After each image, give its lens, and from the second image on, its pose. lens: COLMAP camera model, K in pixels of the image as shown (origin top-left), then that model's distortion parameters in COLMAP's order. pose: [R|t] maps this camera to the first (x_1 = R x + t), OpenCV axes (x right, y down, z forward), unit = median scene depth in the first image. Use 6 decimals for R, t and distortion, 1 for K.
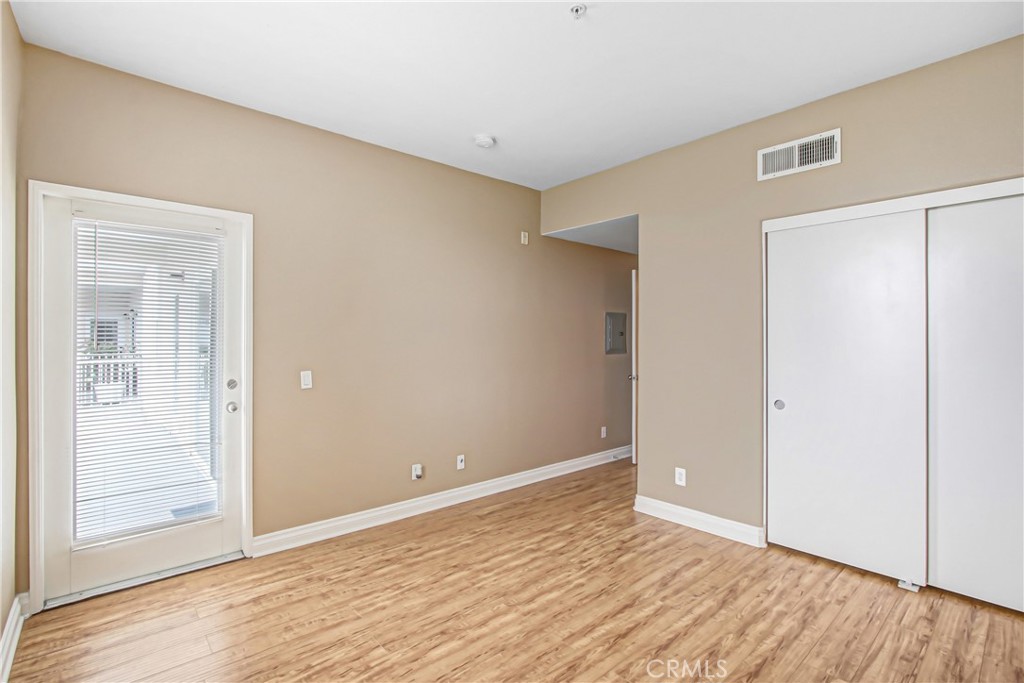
lens RADIAL K [[483.0, 0, 505.4], [0, 483.0, 337.8], [0, 0, 1]] dist [-0.020700, 0.000135]
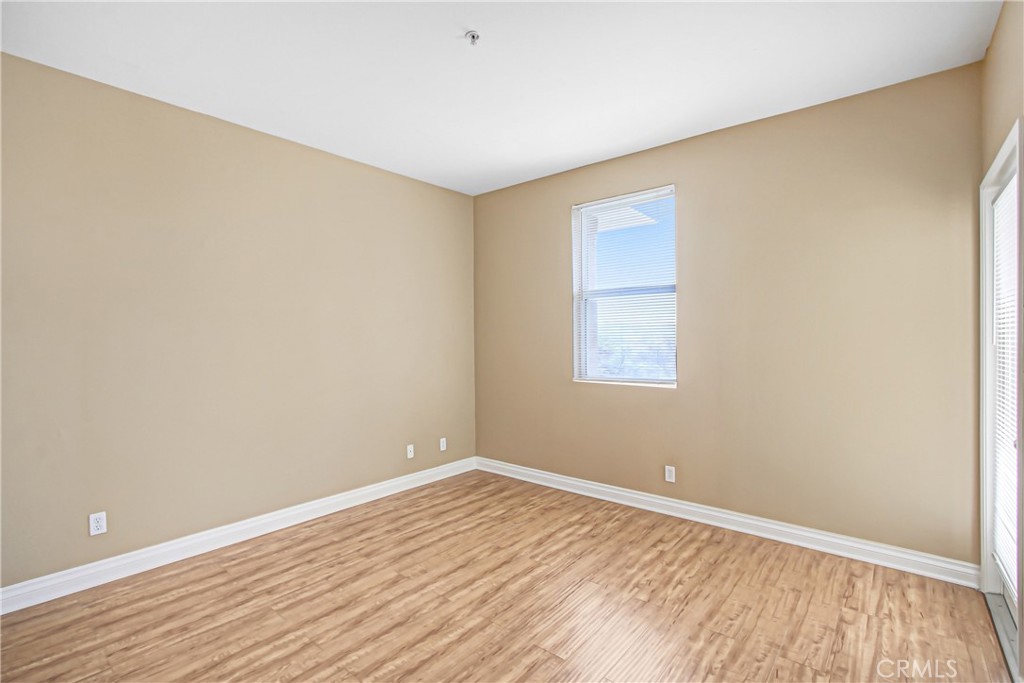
lens RADIAL K [[483.0, 0, 505.4], [0, 483.0, 337.8], [0, 0, 1]] dist [-0.020700, 0.000135]
pose [[-0.988225, 0.008015, -0.152796, 0.239626], [0.009659, 0.999903, -0.010024, 0.010749], [0.152700, -0.011382, -0.988207, 2.006417]]
